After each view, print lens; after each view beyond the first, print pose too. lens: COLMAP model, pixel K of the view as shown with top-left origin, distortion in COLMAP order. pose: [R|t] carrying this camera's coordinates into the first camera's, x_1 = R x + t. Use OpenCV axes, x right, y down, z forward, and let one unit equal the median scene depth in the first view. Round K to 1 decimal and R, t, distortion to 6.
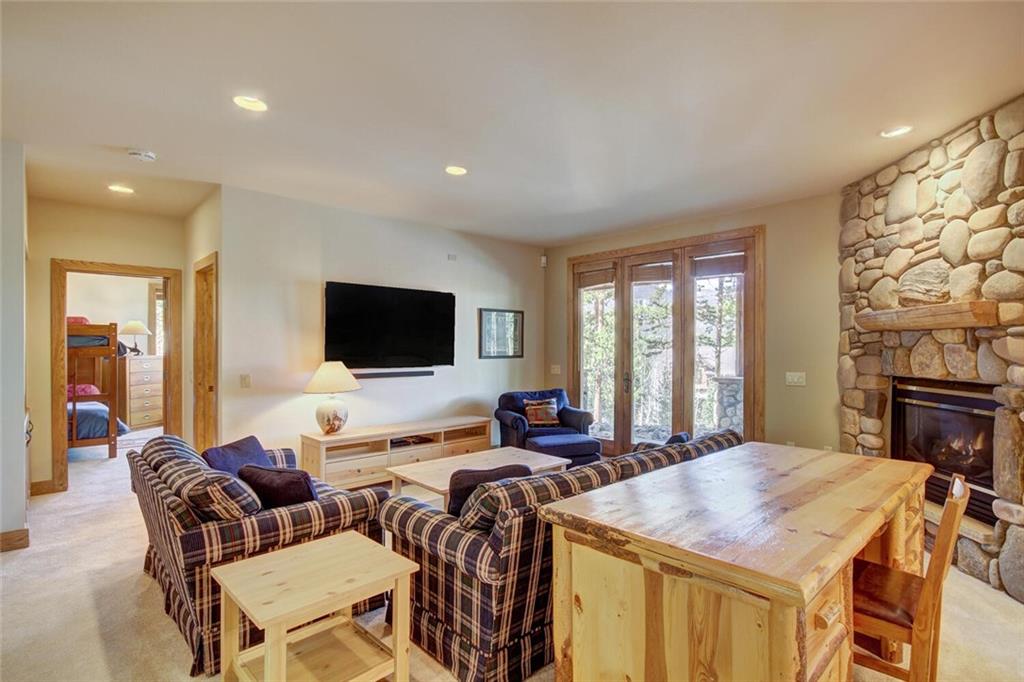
lens RADIAL K [[497.3, 0, 520.7], [0, 497.3, 346.6], [0, 0, 1]] dist [0.001559, 0.000351]
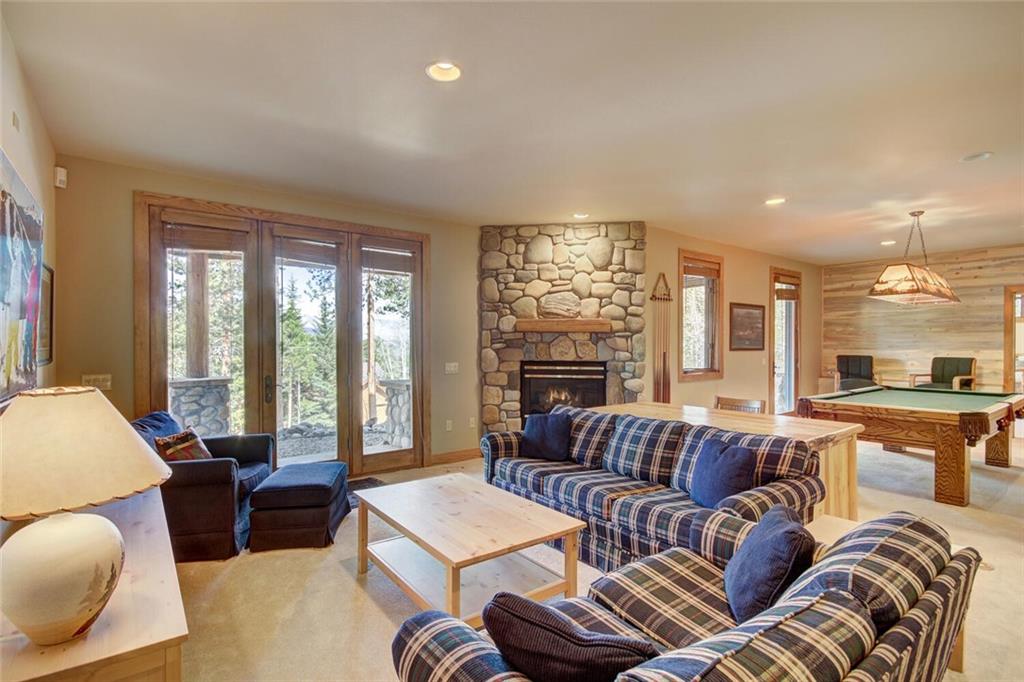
lens RADIAL K [[497.3, 0, 521.0], [0, 497.3, 341.3], [0, 0, 1]] dist [0.001559, 0.000351]
pose [[0.078588, 0.000795, 0.996907, -0.829500], [-0.000849, 0.999999, -0.000730, -0.001263], [-0.996907, -0.000789, 0.078589, 0.932427]]
